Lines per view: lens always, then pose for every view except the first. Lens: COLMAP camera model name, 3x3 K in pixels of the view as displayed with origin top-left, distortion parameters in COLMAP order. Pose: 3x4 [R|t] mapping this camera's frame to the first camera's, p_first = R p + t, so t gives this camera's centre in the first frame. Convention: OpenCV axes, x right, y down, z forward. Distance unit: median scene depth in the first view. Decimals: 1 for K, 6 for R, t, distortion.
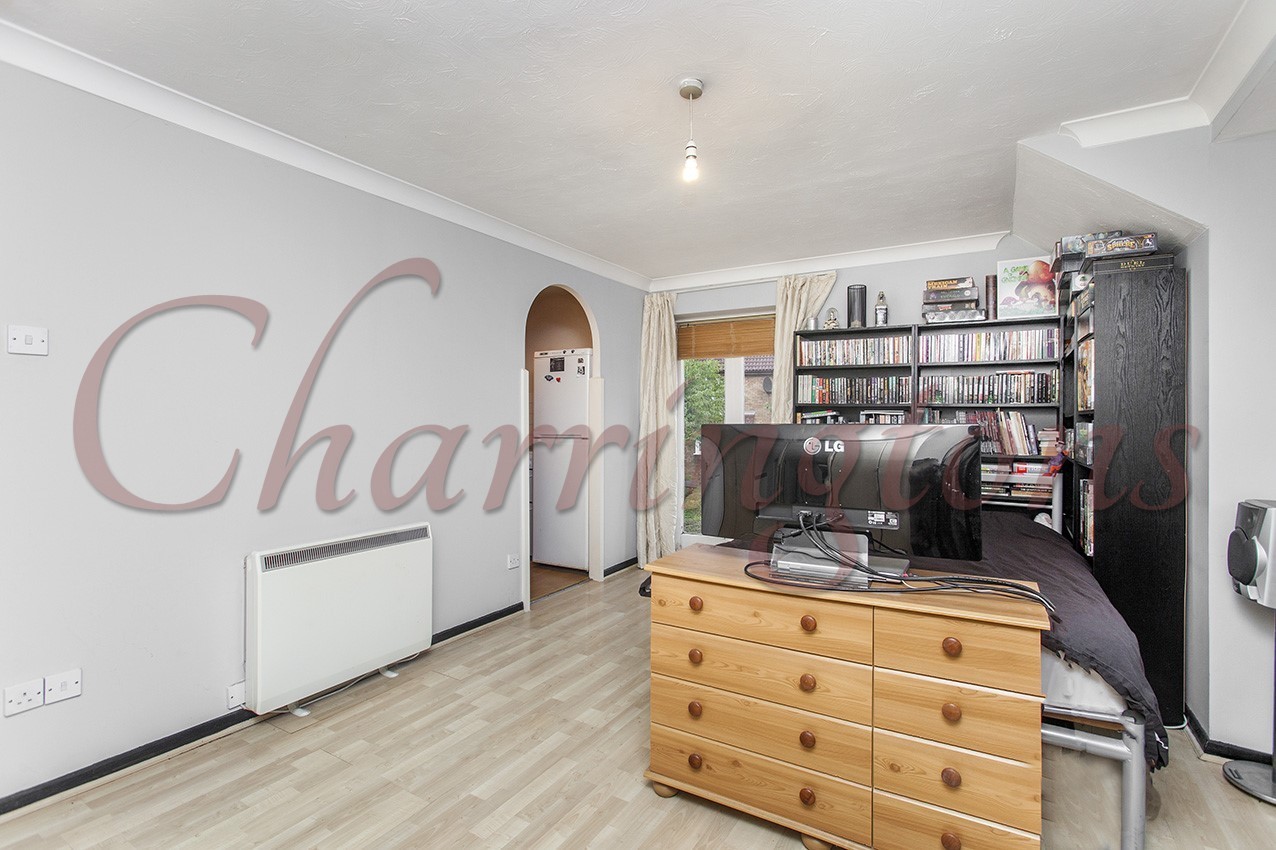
lens RADIAL K [[605.8, 0, 650.3], [0, 605.8, 412.5], [0, 0, 1]] dist [-0.001076, -0.000006]
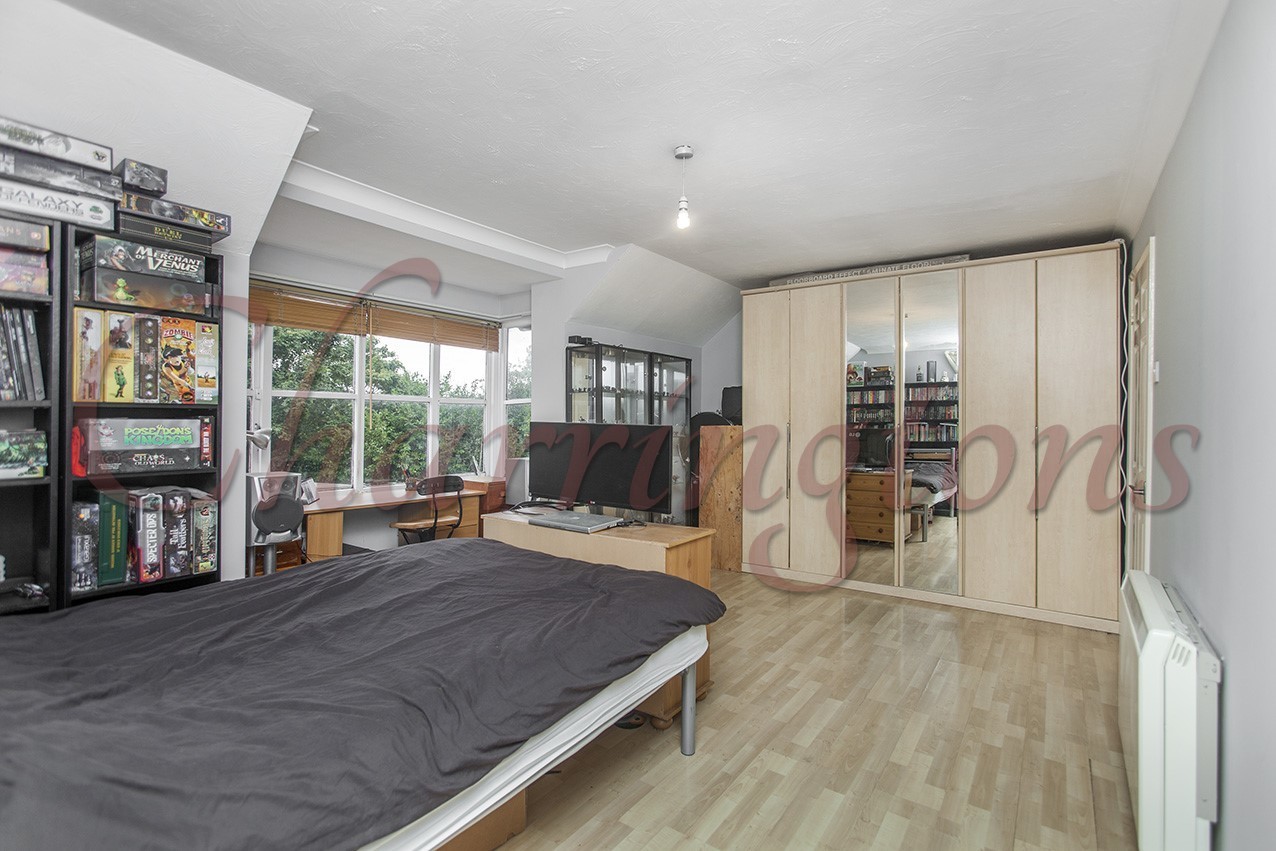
lens RADIAL K [[605.8, 0, 650.3], [0, 605.8, 413.0], [0, 0, 1]] dist [-0.001076, -0.000006]
pose [[-0.997397, -0.015025, 0.070529, 0.021303], [-0.016210, 0.999736, -0.016264, 0.007623], [-0.070266, -0.017365, -0.997377, 1.141131]]
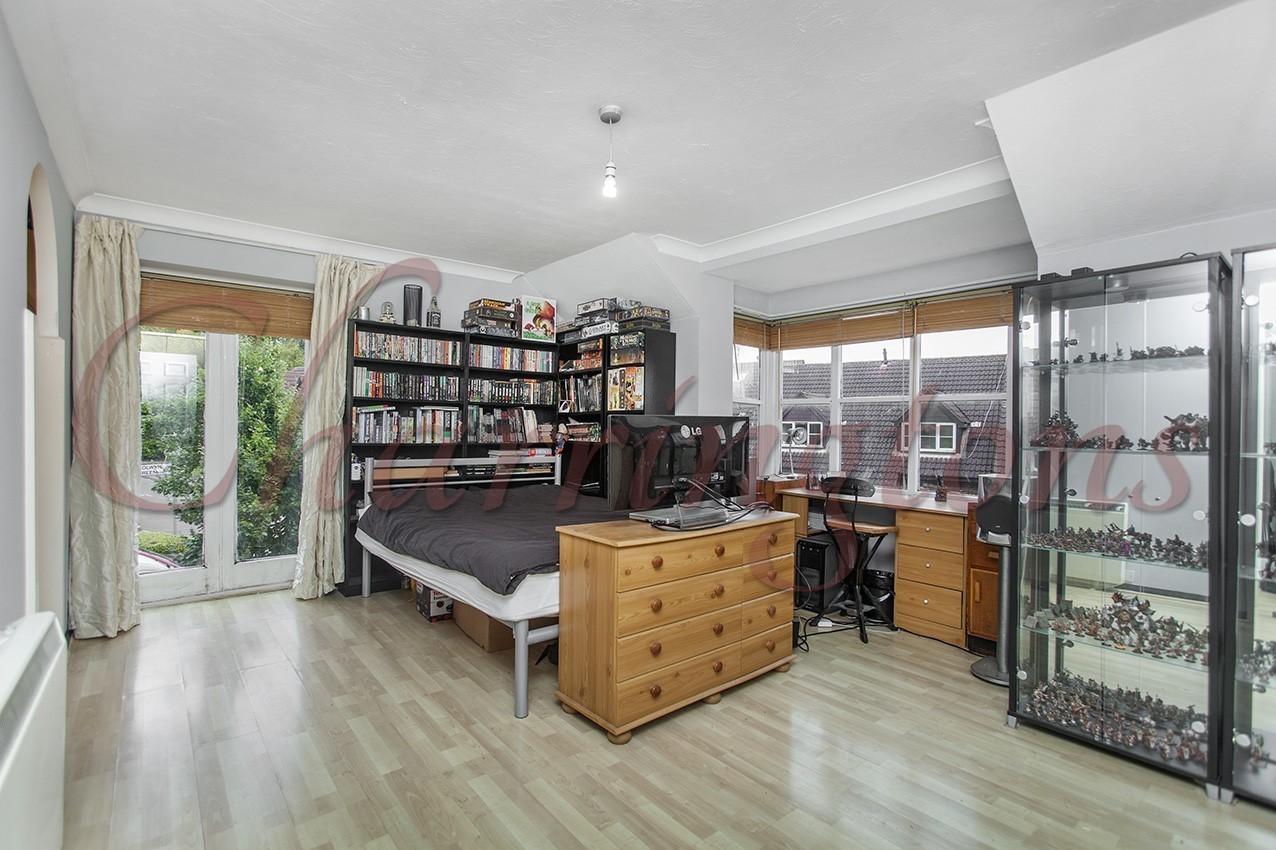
lens RADIAL K [[587.6, 0, 638.0], [0, 587.6, 425.0], [0, 0, 1]] dist [0.000931, 0.000311]
pose [[0.341789, -0.004023, 0.939768, -0.477852], [-0.016684, 0.999807, 0.010348, 0.012523], [-0.939629, -0.019216, 0.341656, 0.291633]]
